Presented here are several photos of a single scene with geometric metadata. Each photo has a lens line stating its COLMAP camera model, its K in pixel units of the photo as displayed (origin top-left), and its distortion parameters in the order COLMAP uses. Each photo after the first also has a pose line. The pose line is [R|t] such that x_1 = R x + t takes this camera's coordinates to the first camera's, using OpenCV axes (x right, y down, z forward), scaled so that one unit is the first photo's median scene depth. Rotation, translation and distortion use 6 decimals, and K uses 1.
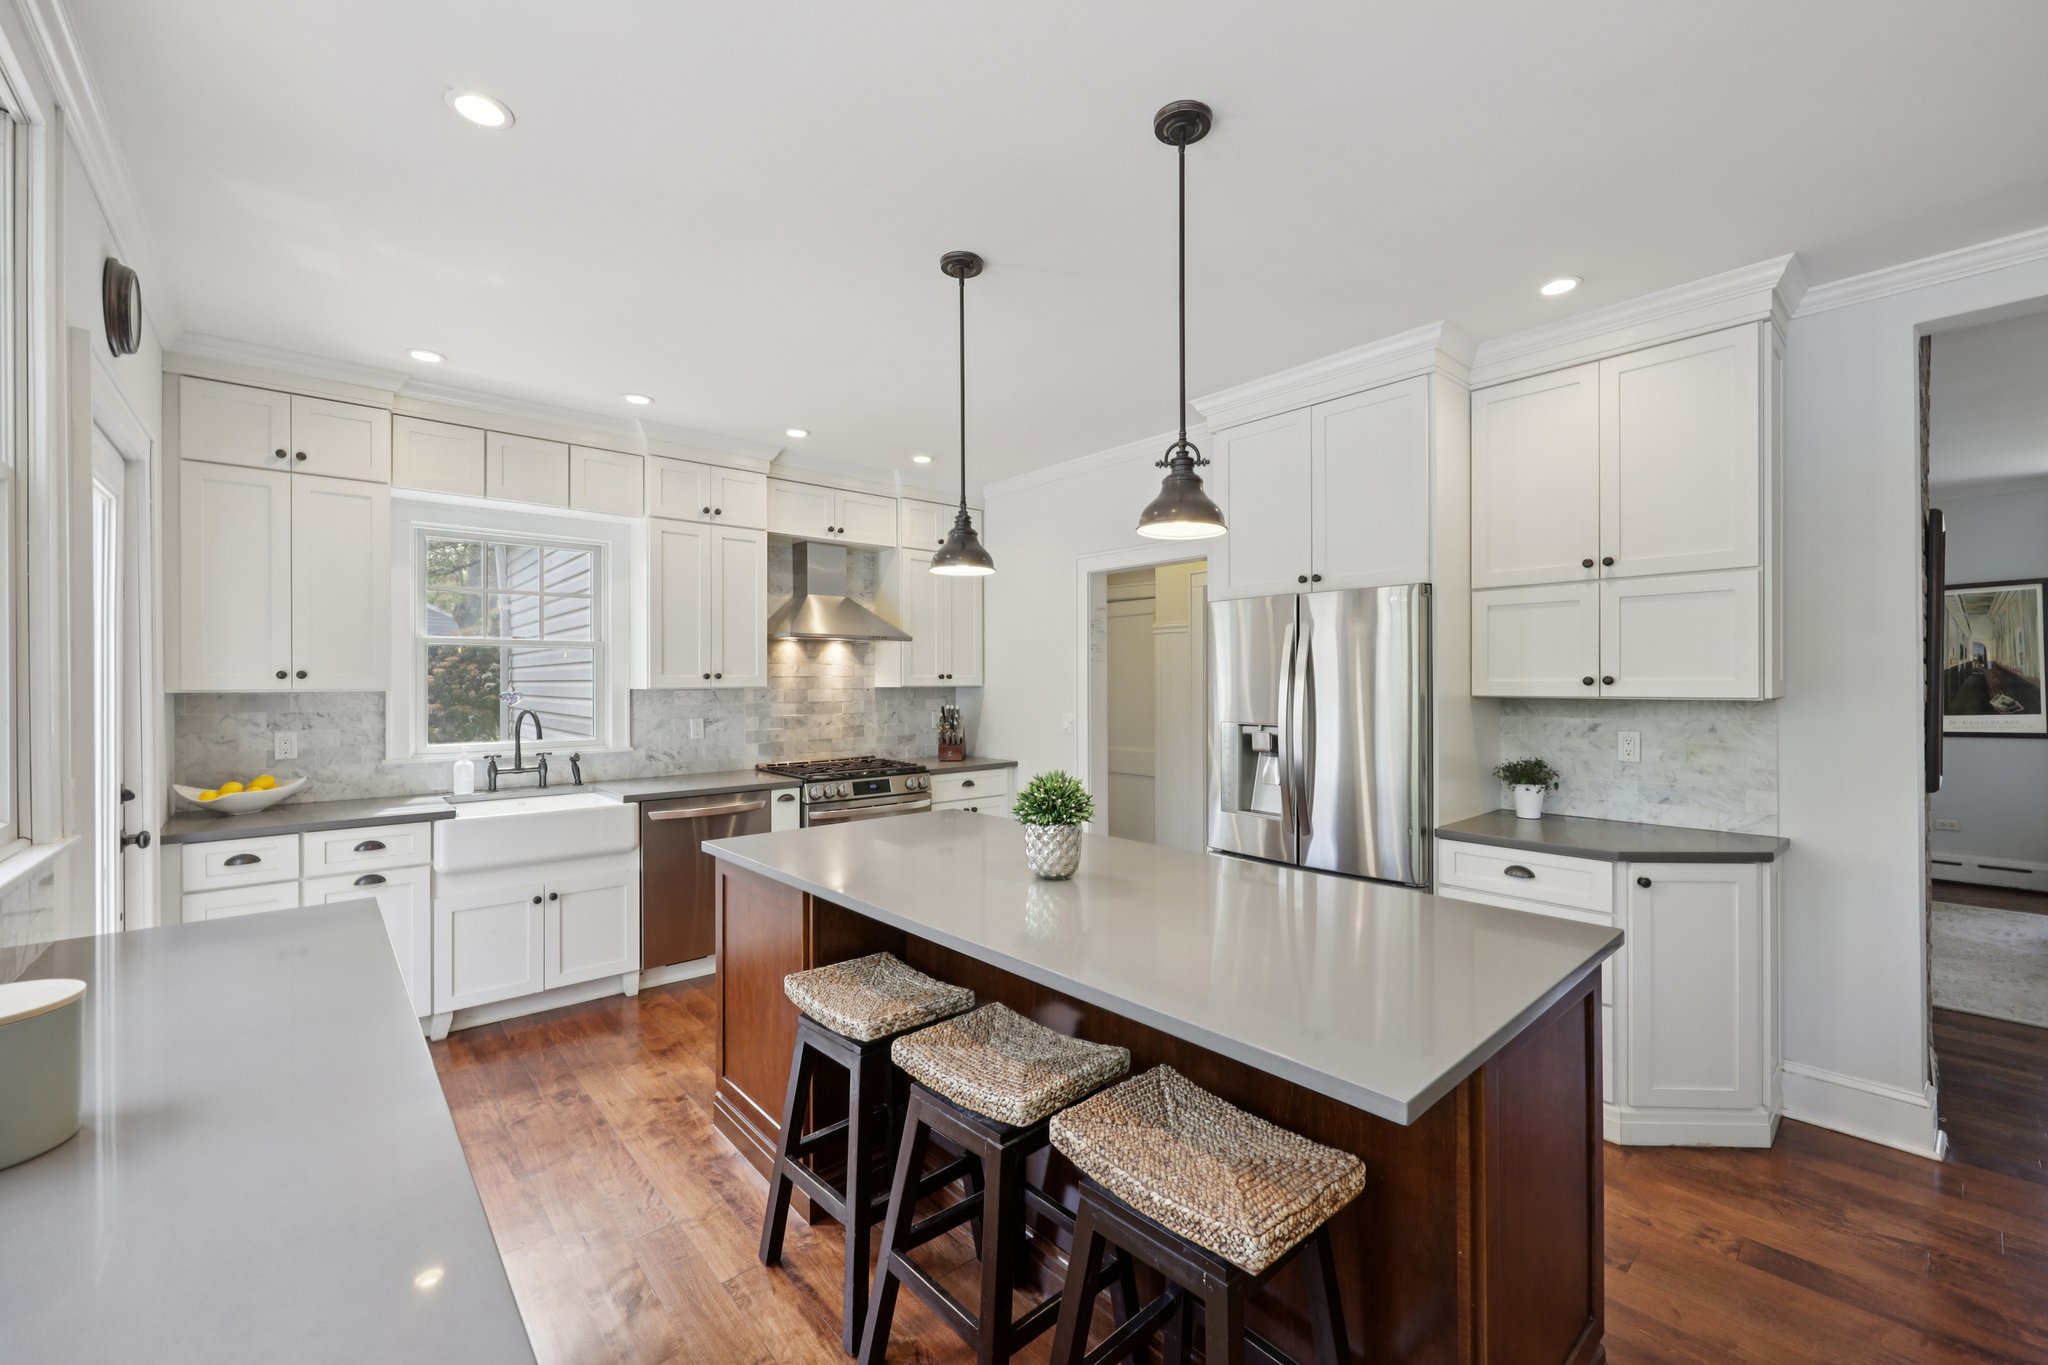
lens RADIAL K [[829.5, 0, 1037.2], [0, 829.5, 681.5], [0, 0, 1]] dist [-0.004102, -0.000047]
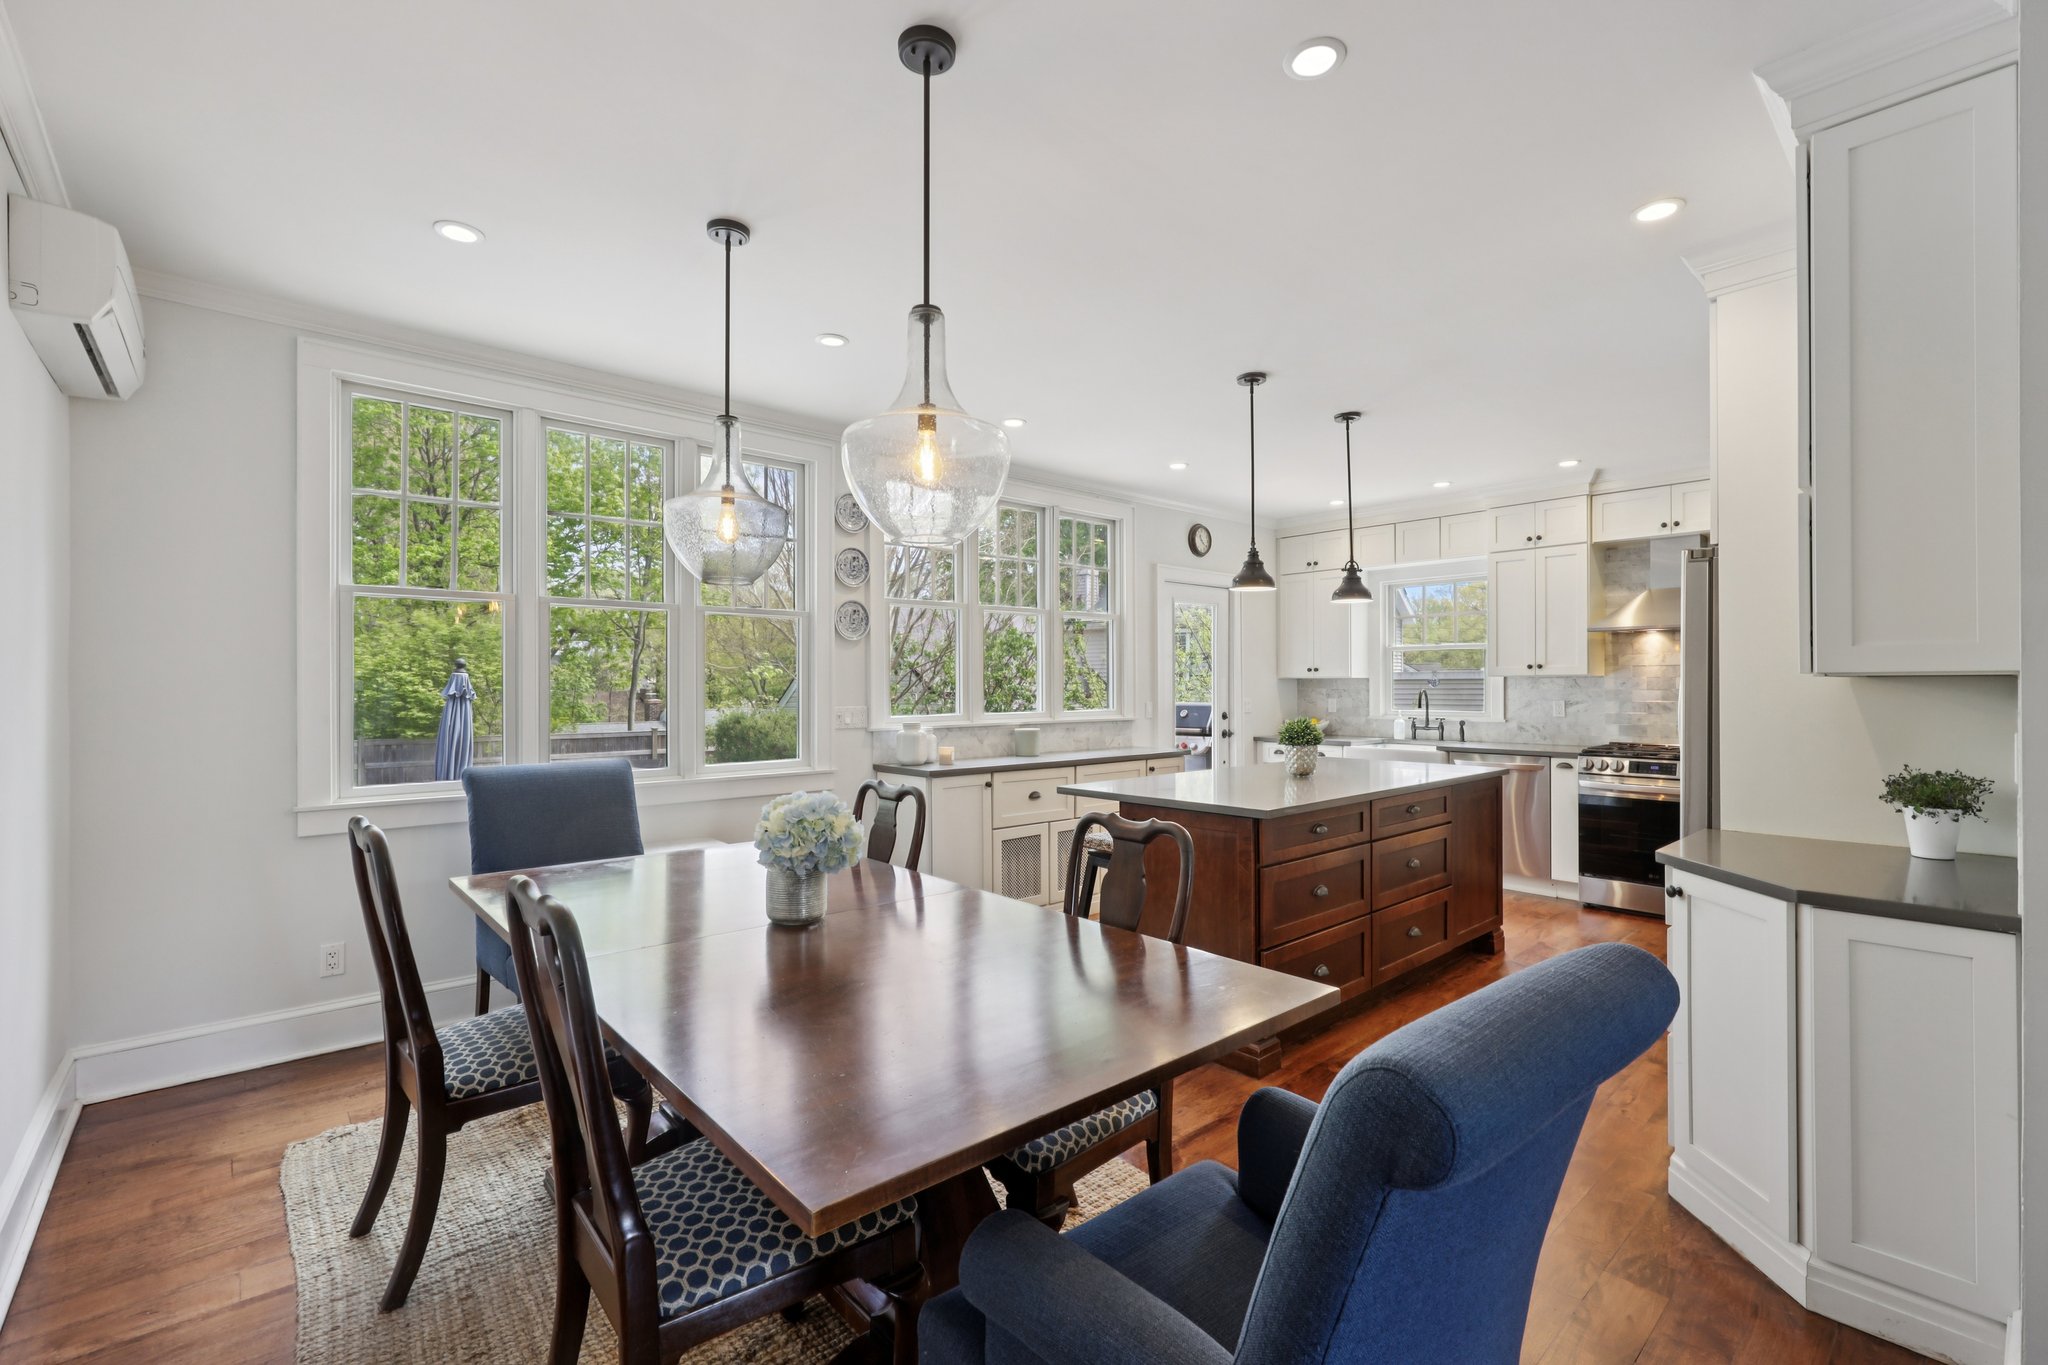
lens RADIAL K [[885.8, 0, 1024.0], [0, 885.8, 679.2], [0, 0, 1]] dist [-0.002328, 0.000035]
pose [[-0.009285, -0.001605, -0.999956, 0.945128], [0.004561, 0.999988, -0.001647, 0.011073], [0.999946, -0.004576, -0.009278, 0.209514]]
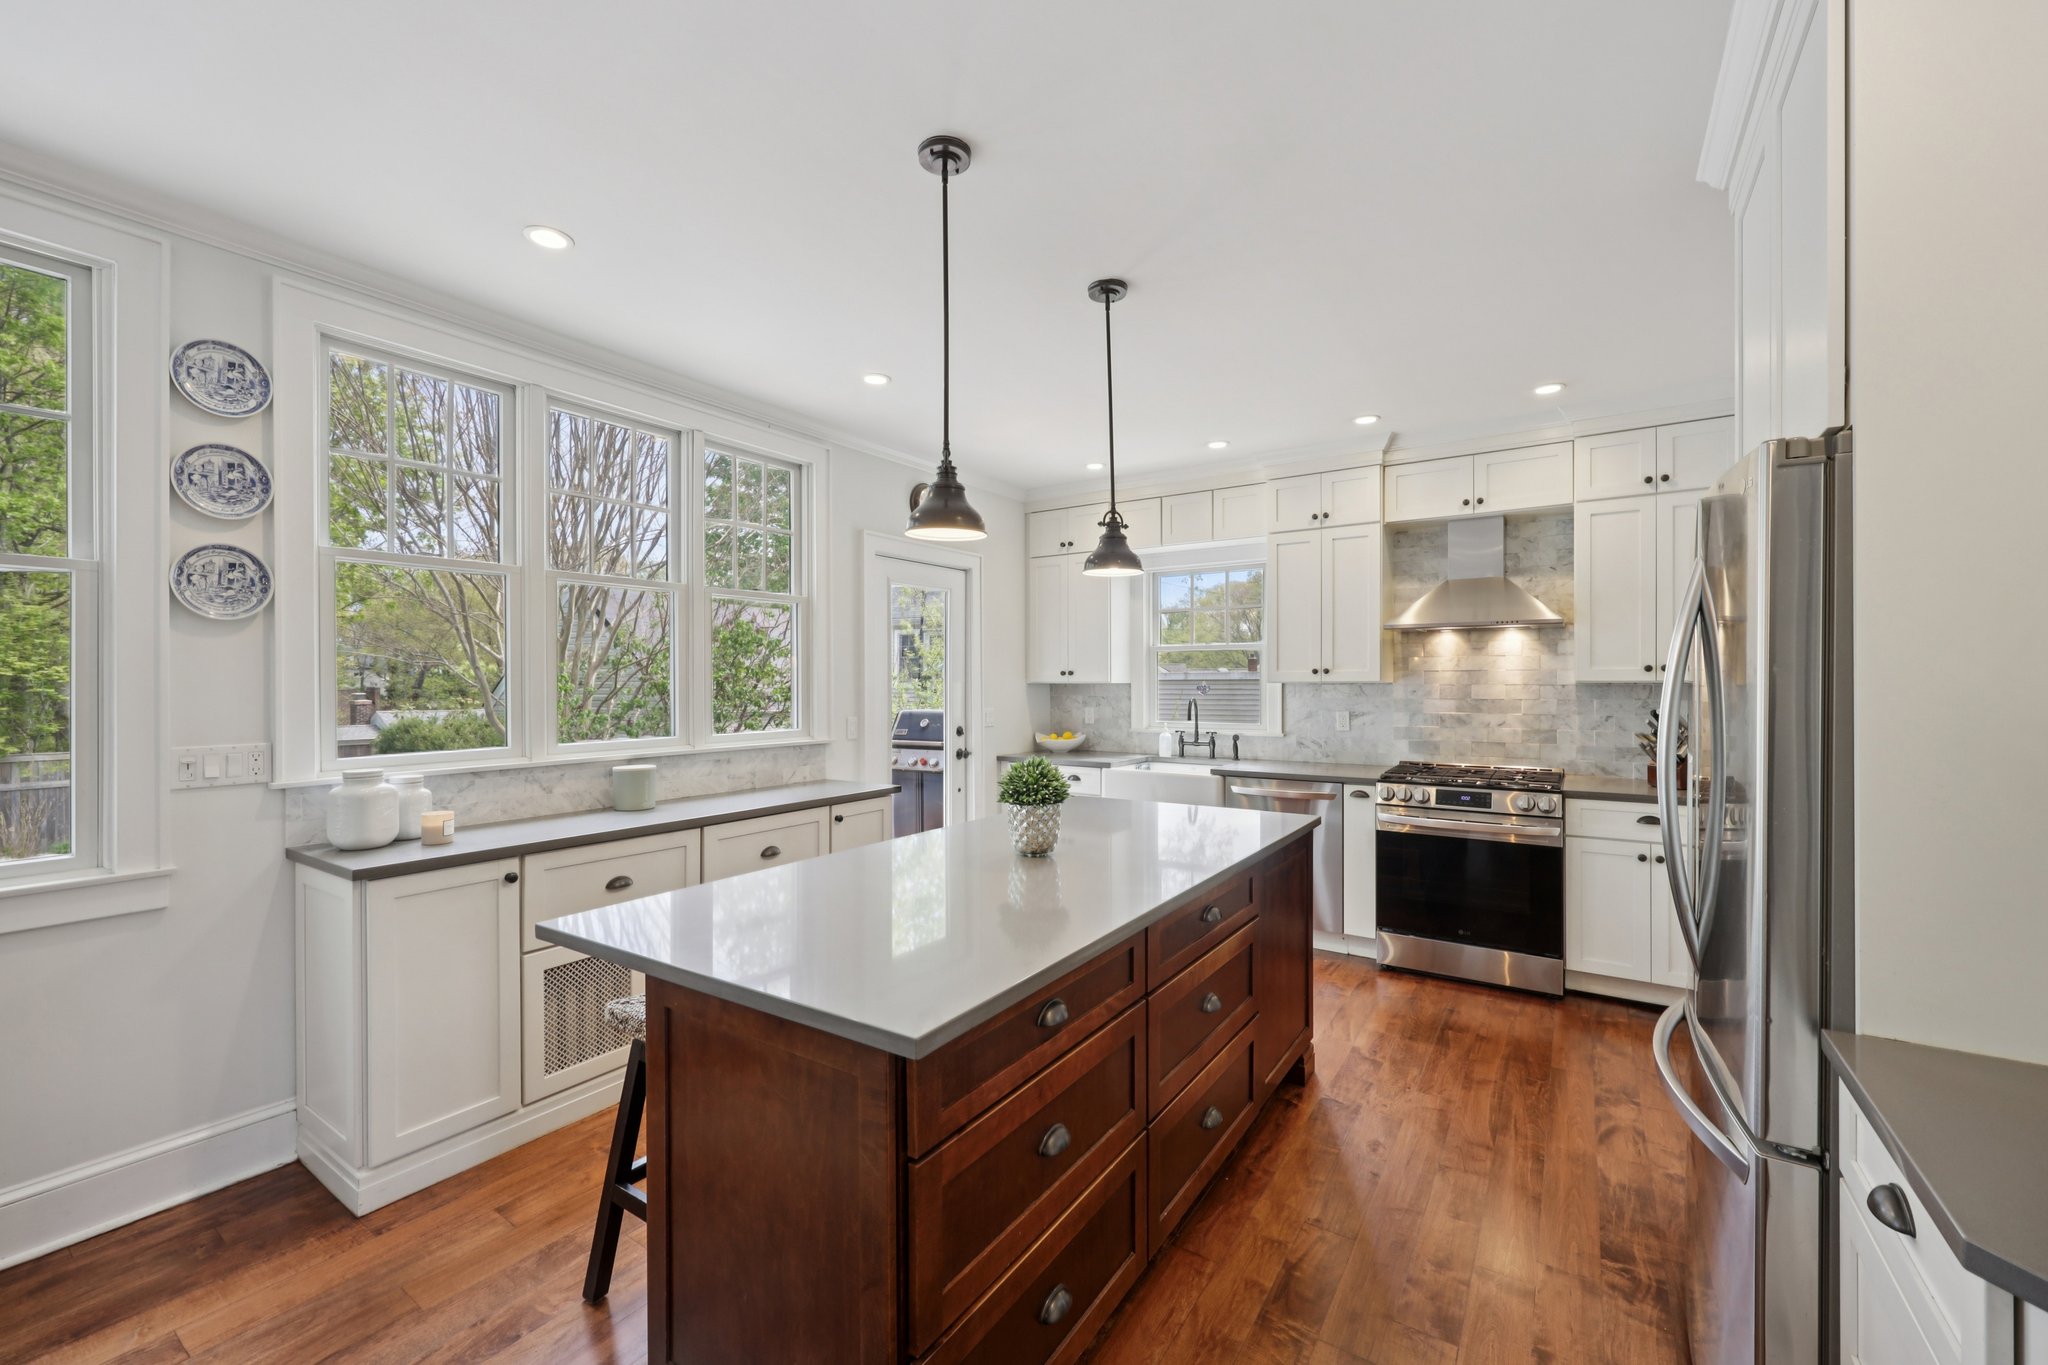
lens RADIAL K [[829.5, 0, 1026.0], [0, 829.5, 679.9], [0, 0, 1]] dist [-0.004102, -0.000047]
pose [[0.241632, 0.002247, -0.970365, 0.524592], [0.003269, 0.999990, 0.003129, -0.000042], [0.970362, -0.003928, 0.241622, 0.358667]]
